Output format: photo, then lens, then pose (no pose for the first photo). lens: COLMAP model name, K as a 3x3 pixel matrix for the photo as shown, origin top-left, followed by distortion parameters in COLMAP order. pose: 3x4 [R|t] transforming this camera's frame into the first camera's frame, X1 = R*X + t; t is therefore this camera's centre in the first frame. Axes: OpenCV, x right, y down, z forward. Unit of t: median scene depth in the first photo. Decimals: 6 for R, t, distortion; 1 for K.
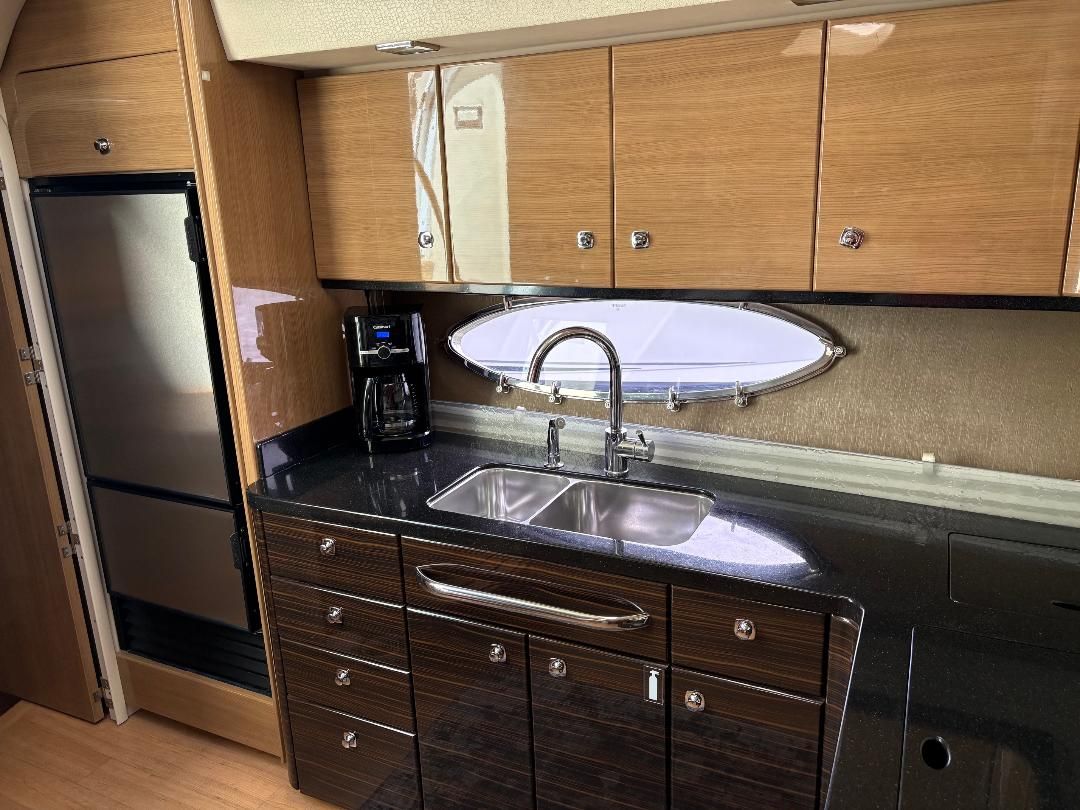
lens RADIAL K [[811.8, 0, 541.2], [0, 811.8, 409.4], [0, 0, 1]] dist [0.041578, -0.051413]
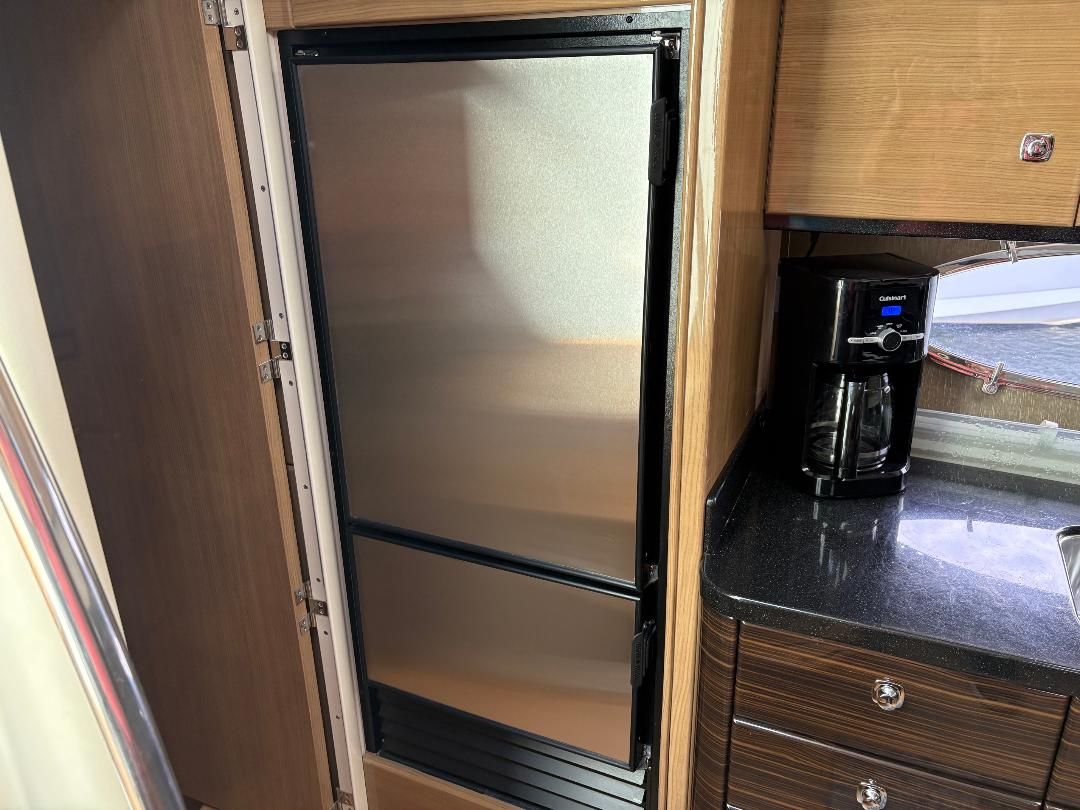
lens RADIAL K [[811.8, 0, 541.2], [0, 811.8, 409.4], [0, 0, 1]] dist [0.041578, -0.051413]
pose [[0.999489, 0.004065, 0.031718, -0.431039], [-0.007170, 0.995121, 0.098404, -0.071032], [-0.031164, -0.098581, 0.994641, 0.372100]]
